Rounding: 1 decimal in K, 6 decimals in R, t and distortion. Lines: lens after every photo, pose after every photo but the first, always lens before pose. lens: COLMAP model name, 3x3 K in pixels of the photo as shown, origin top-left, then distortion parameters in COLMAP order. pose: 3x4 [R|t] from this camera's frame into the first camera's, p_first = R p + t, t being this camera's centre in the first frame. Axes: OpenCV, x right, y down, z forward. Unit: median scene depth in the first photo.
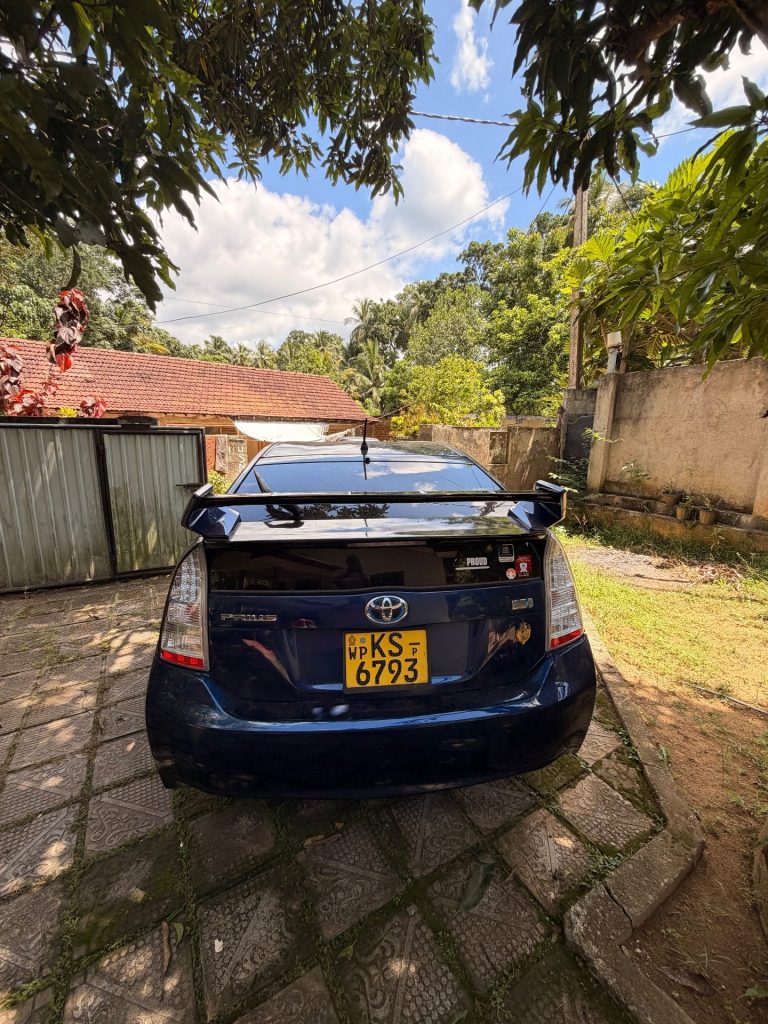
lens RADIAL K [[410.9, 0, 384.0], [0, 410.9, 512.0], [0, 0, 1]] dist [0.000246, 0.000092]
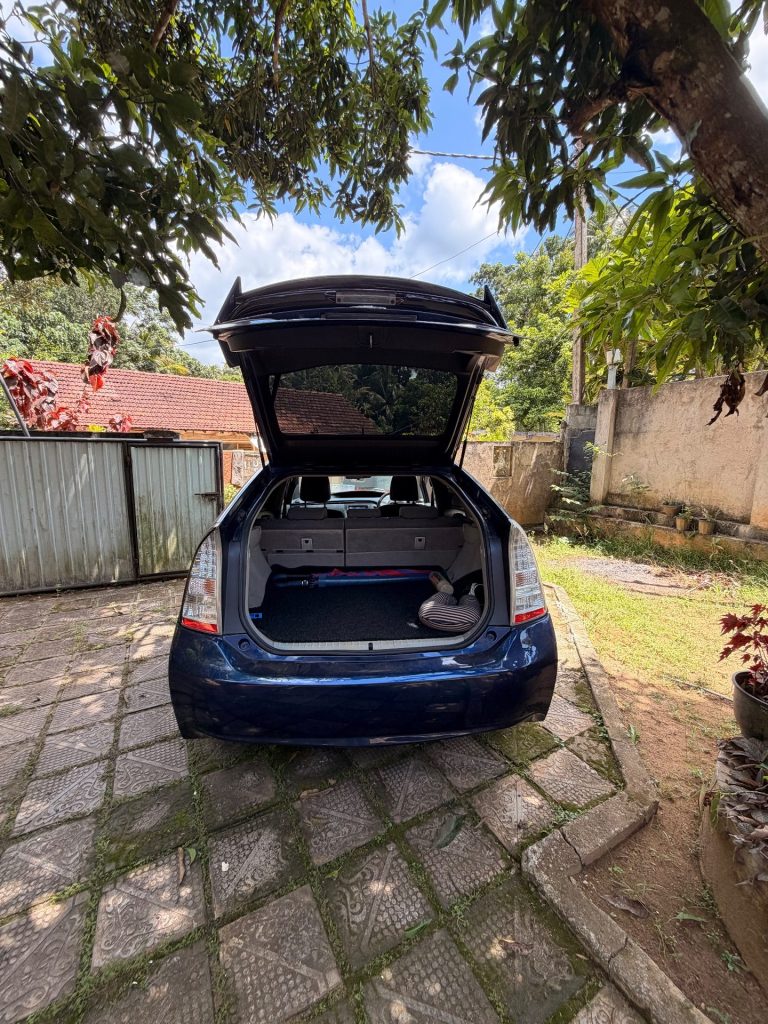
lens RADIAL K [[410.9, 0, 384.0], [0, 410.9, 512.0], [0, 0, 1]] dist [0.000246, 0.000092]
pose [[0.999435, 0.003009, -0.033490, 0.043671], [-0.004366, 0.999170, -0.040508, 0.039240], [0.033340, 0.040632, 0.998618, -0.099077]]
